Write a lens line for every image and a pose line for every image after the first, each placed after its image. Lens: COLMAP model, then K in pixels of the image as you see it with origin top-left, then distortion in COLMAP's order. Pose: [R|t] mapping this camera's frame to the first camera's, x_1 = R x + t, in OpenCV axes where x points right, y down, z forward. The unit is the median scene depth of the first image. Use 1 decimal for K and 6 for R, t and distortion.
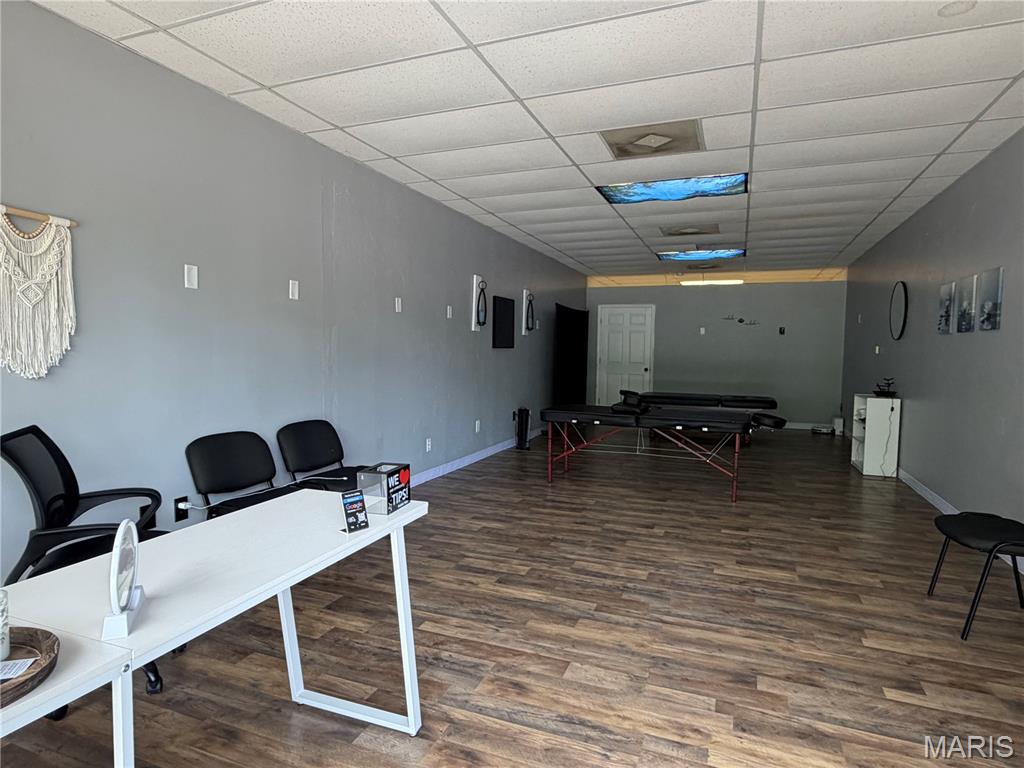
lens RADIAL K [[574.2, 0, 513.5], [0, 574.2, 384.4], [0, 0, 1]] dist [0.000639, 0.000252]
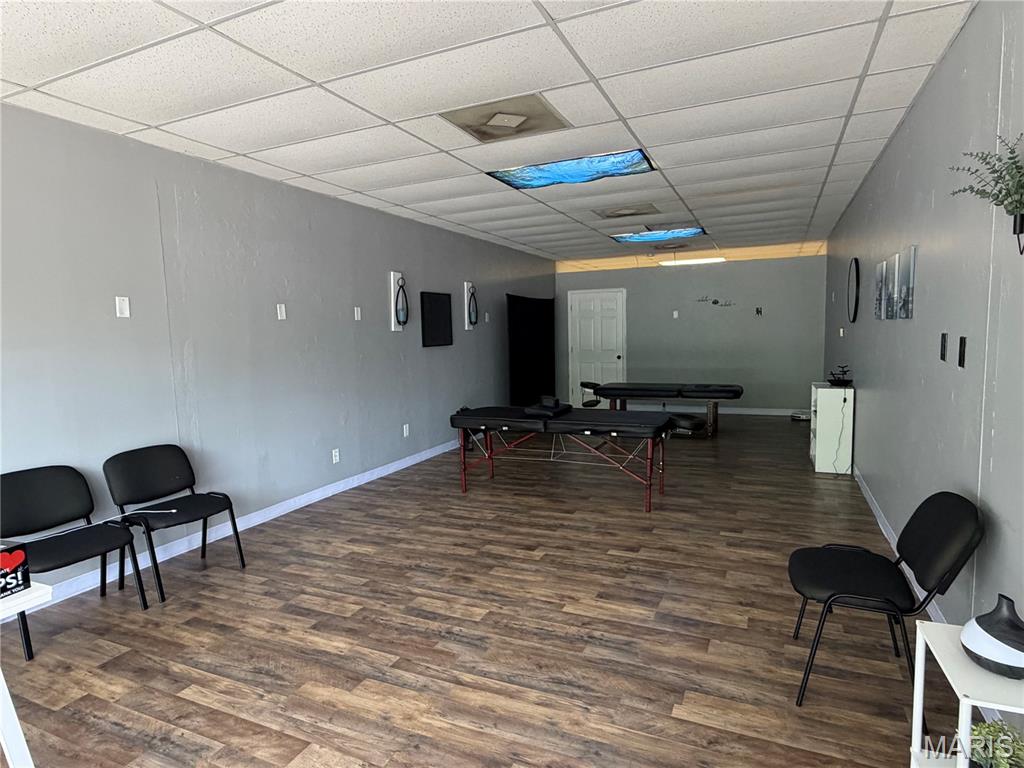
lens RADIAL K [[574.2, 0, 512.1], [0, 574.2, 386.6], [0, 0, 1]] dist [0.000639, 0.000252]
pose [[0.997966, -0.034718, -0.053466, 0.266841], [0.036583, 0.998741, 0.034323, -0.041916], [0.052207, -0.036209, 0.997980, 0.096526]]
